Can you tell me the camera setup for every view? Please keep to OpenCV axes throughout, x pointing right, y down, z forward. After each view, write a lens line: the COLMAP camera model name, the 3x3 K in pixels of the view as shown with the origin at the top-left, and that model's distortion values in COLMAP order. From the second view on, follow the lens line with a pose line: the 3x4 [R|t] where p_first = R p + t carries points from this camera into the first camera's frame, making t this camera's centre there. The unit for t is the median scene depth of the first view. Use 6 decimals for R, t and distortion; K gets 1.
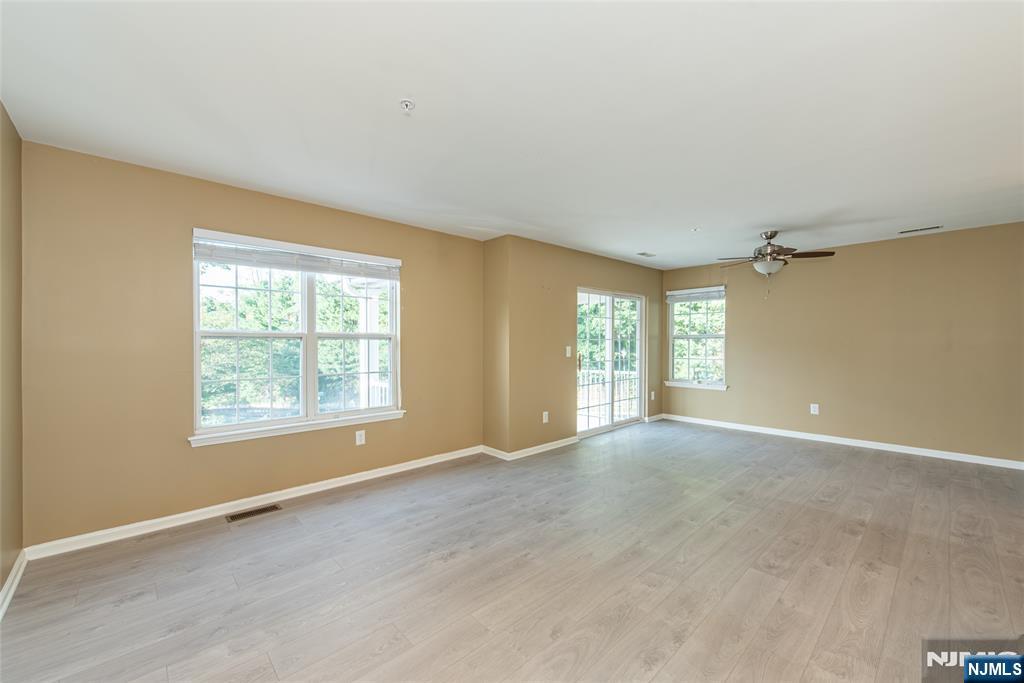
lens RADIAL K [[407.8, 0, 525.9], [0, 407.8, 341.2], [0, 0, 1]] dist [0.018281, -0.009446]
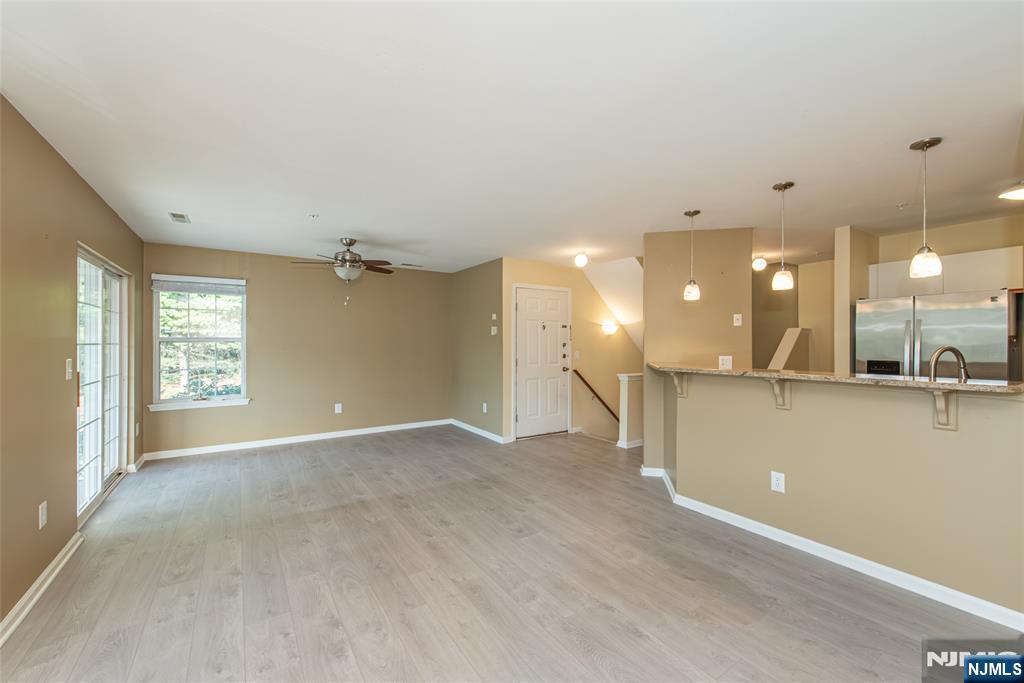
lens RADIAL K [[406.8, 0, 512.0], [0, 406.8, 341.5], [0, 0, 1]] dist [0.014028, -0.006188]
pose [[0.192351, 0.004287, 0.981317, -0.320318], [-0.000755, 0.999991, -0.004220, -0.008381], [-0.981326, 0.000071, 0.192353, 0.410628]]
